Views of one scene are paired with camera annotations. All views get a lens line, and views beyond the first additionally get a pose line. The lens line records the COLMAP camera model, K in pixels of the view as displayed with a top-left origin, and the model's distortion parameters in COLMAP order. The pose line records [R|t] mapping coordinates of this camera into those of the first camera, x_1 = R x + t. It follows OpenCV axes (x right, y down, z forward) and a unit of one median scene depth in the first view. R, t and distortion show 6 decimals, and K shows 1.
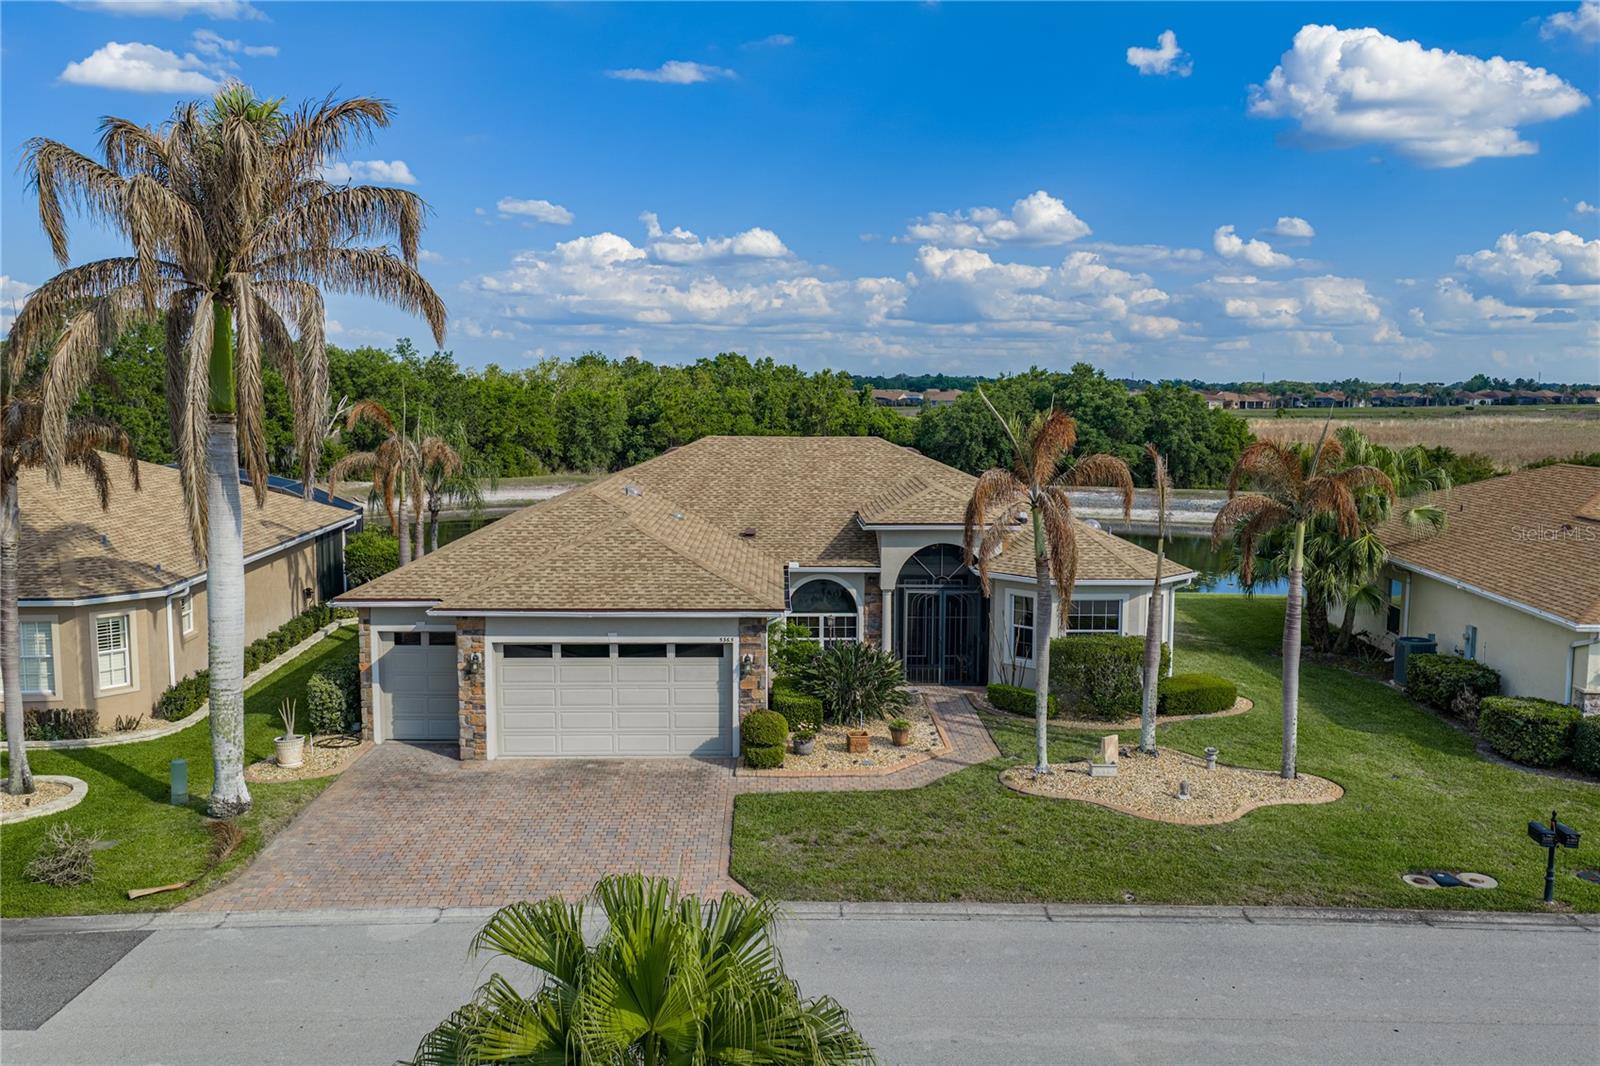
lens RADIAL K [[1321.3, 0, 797.9], [0, 1321.3, 534.3], [0, 0, 1]] dist [0.034633, -0.015383]
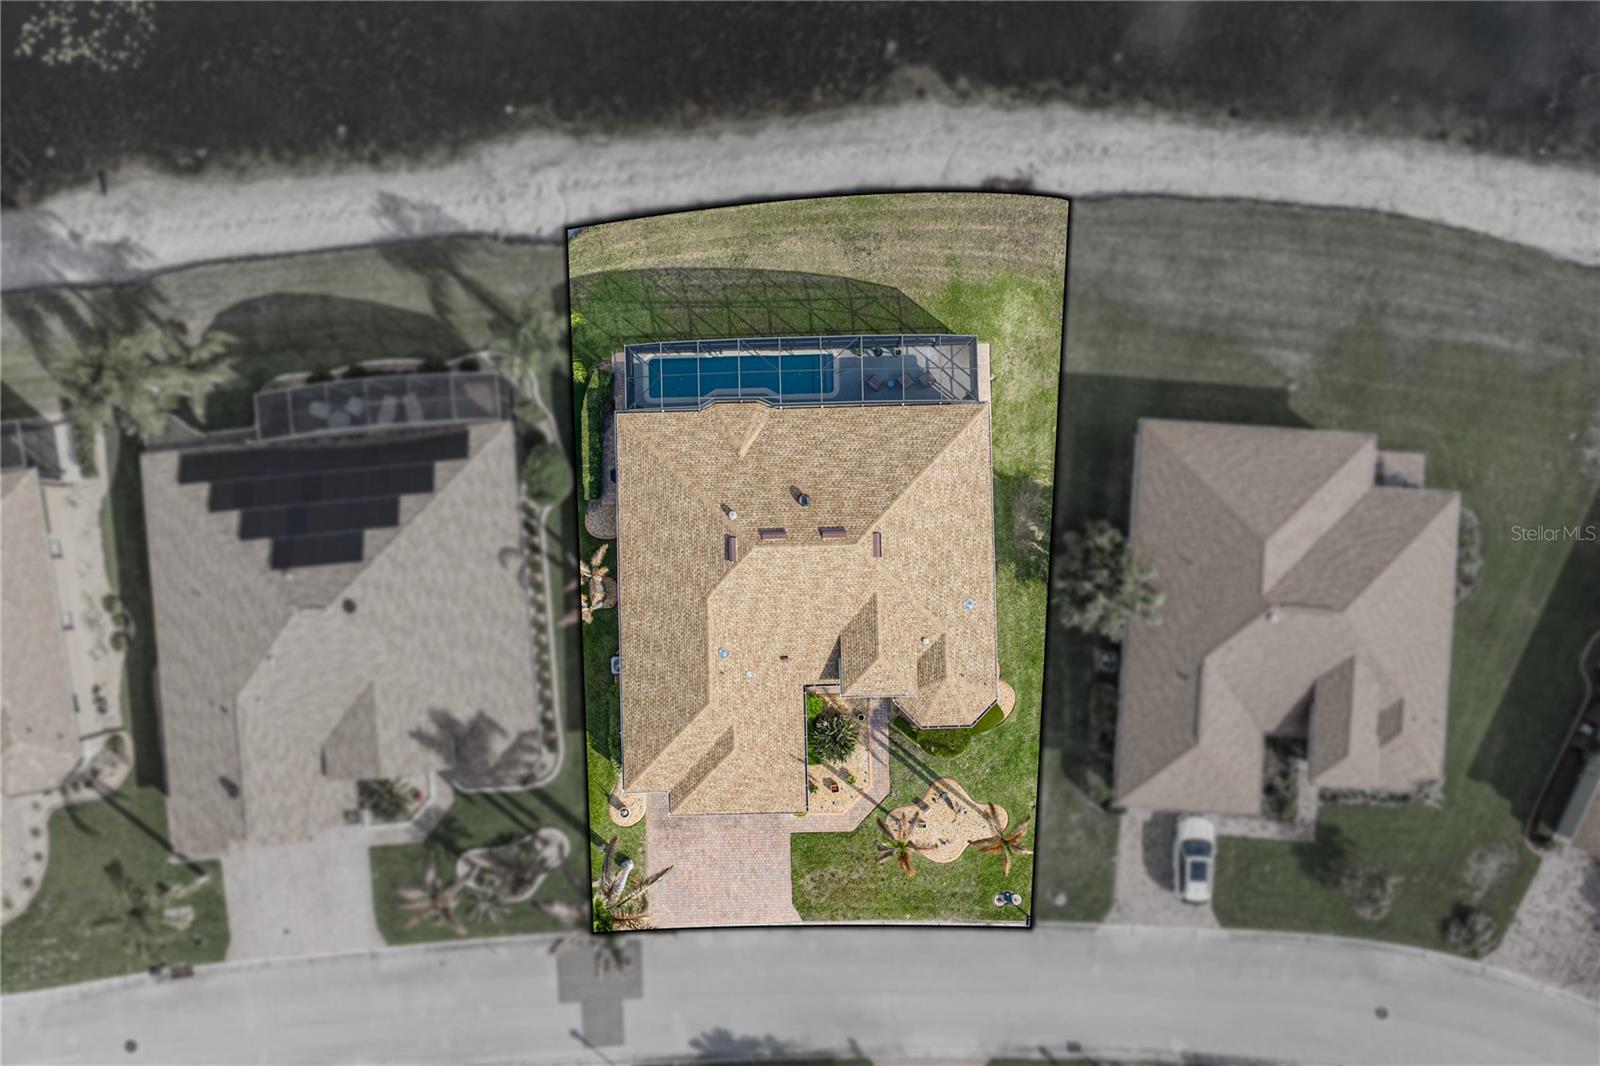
lens RADIAL K [[1321.3, 0, 797.9], [0, 1321.3, 534.3], [0, 0, 1]] dist [0.034633, -0.015383]
pose [[0.999646, -0.008988, -0.025043, 0.008454], [0.025943, 0.120315, 0.992397, -0.501635], [-0.005906, -0.992695, 0.120506, 0.239785]]
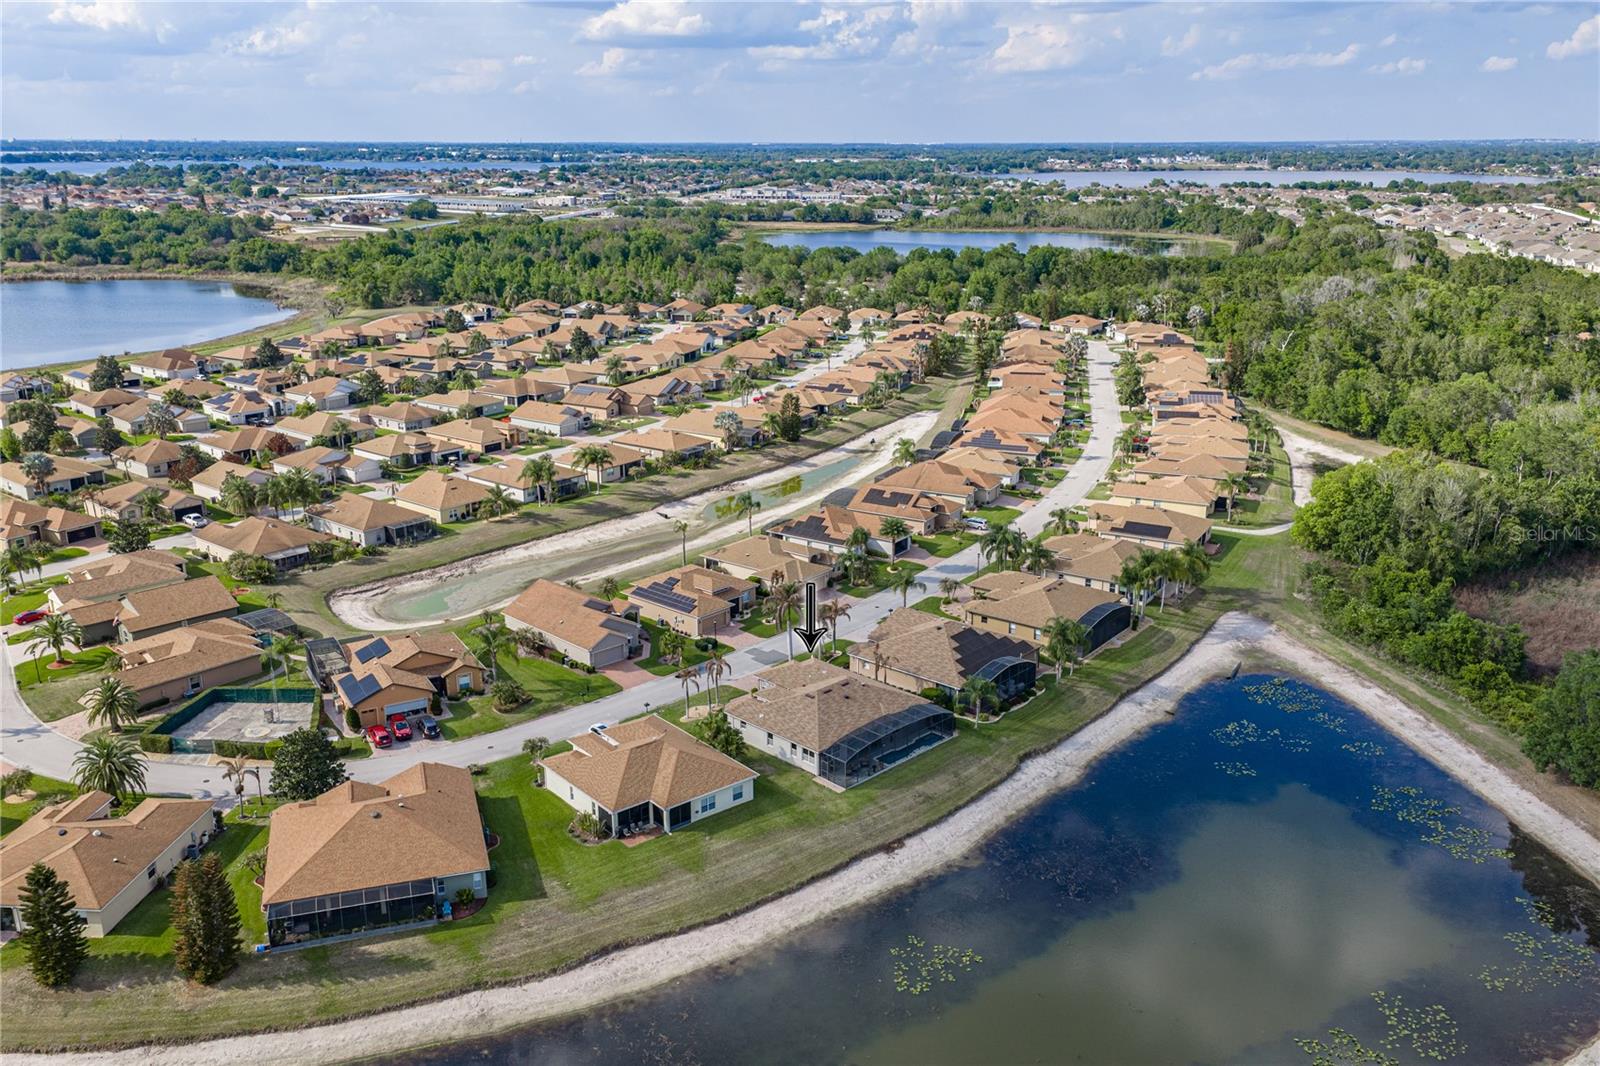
lens RADIAL K [[1328.9, 0, 798.7], [0, 1328.9, 535.7], [0, 0, 1]] dist [0.047129, -0.038560]
pose [[-0.717114, 0.196768, -0.668603, 0.757762], [-0.077288, 0.930951, 0.356871, -0.546461], [0.692657, 0.307592, -0.652390, 0.978373]]
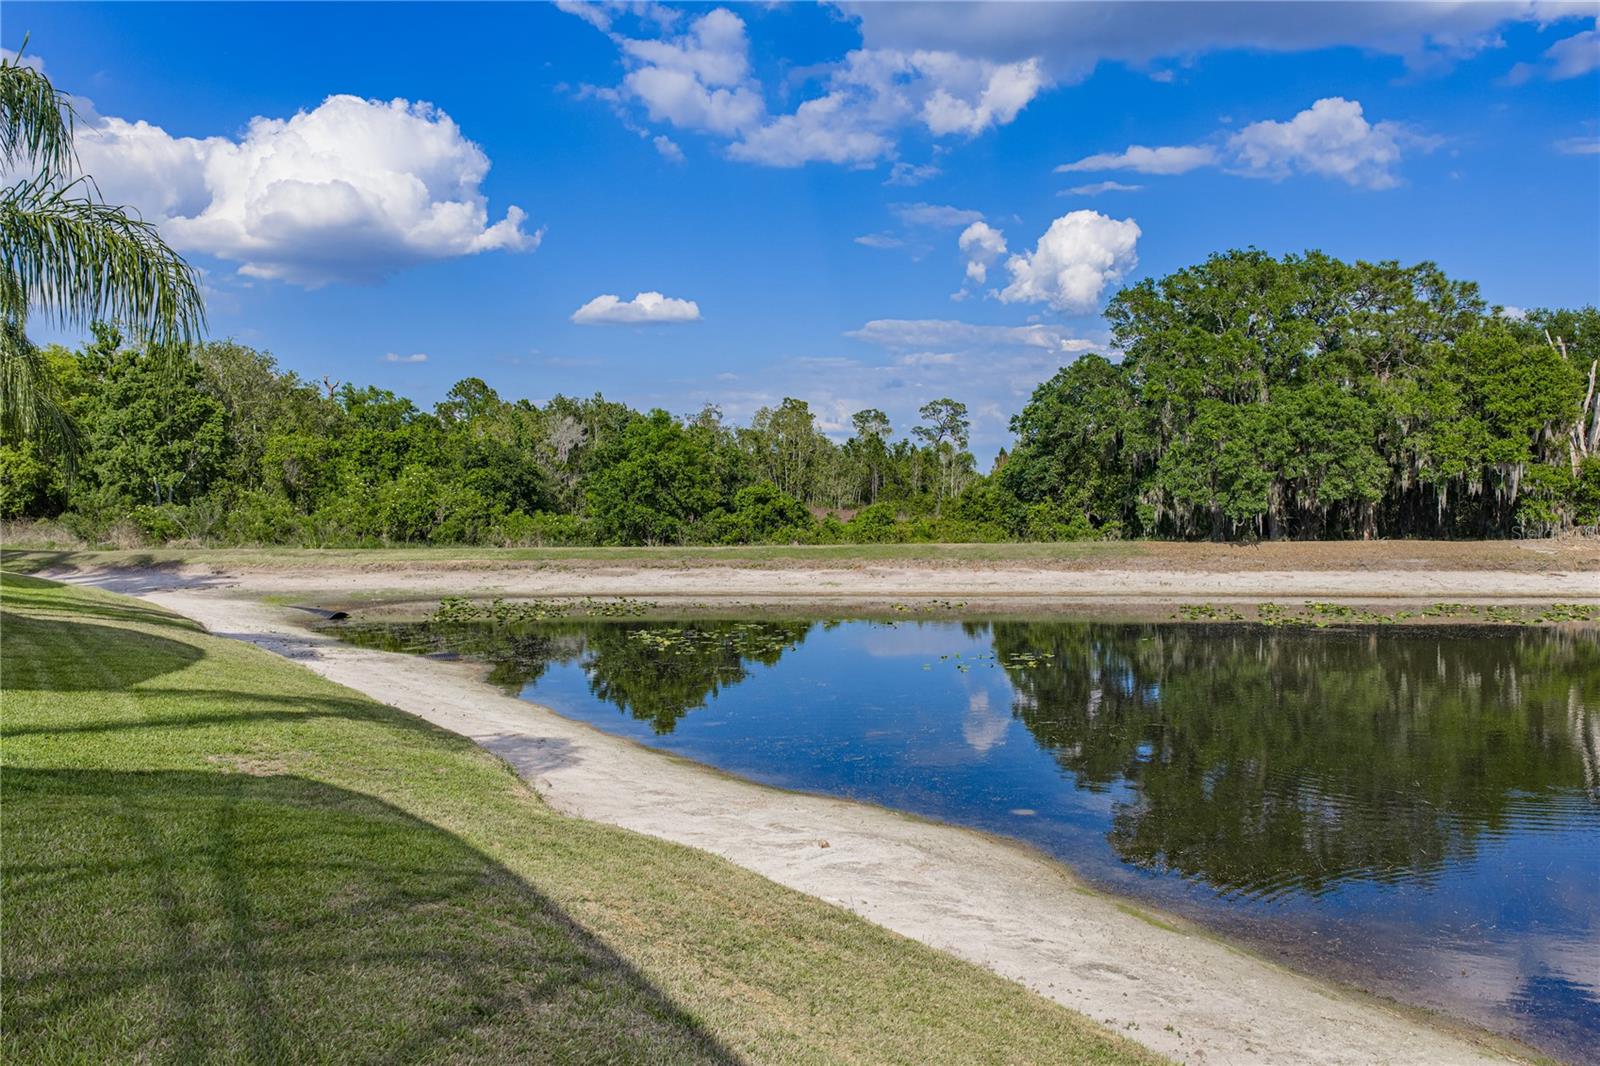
lens RADIAL K [[1337.2, 0, 800.0], [0, 1337.2, 532.7], [0, 0, 1]] dist [0.001402, 0.050340]
pose [[0.446427, 0.021918, -0.894551, -0.008251], [-0.088150, 0.995915, -0.019590, -0.000781], [0.890467, 0.087601, 0.446536, 0.394478]]
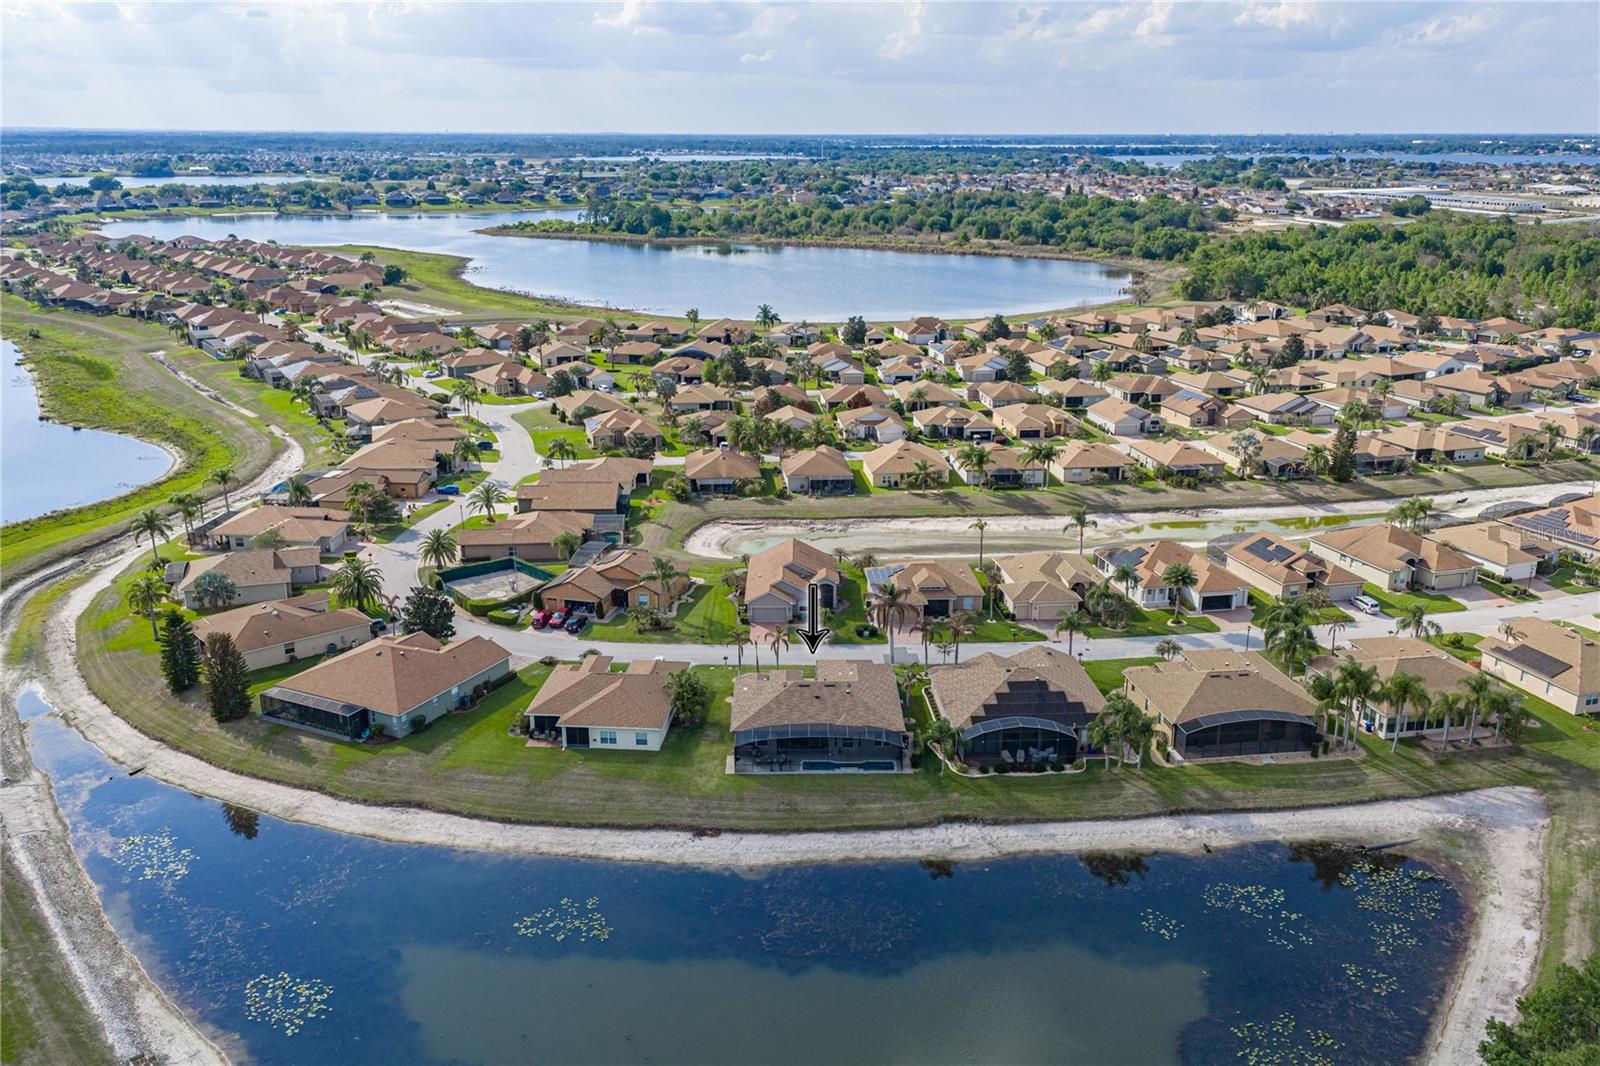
lens RADIAL K [[1328.9, 0, 798.7], [0, 1328.9, 535.7], [0, 0, 1]] dist [0.047129, -0.038560]
pose [[-0.999974, -0.005981, 0.004075, 0.009833], [-0.003898, 0.919517, 0.393031, -0.582334], [-0.006098, 0.393005, -0.919516, 1.287317]]
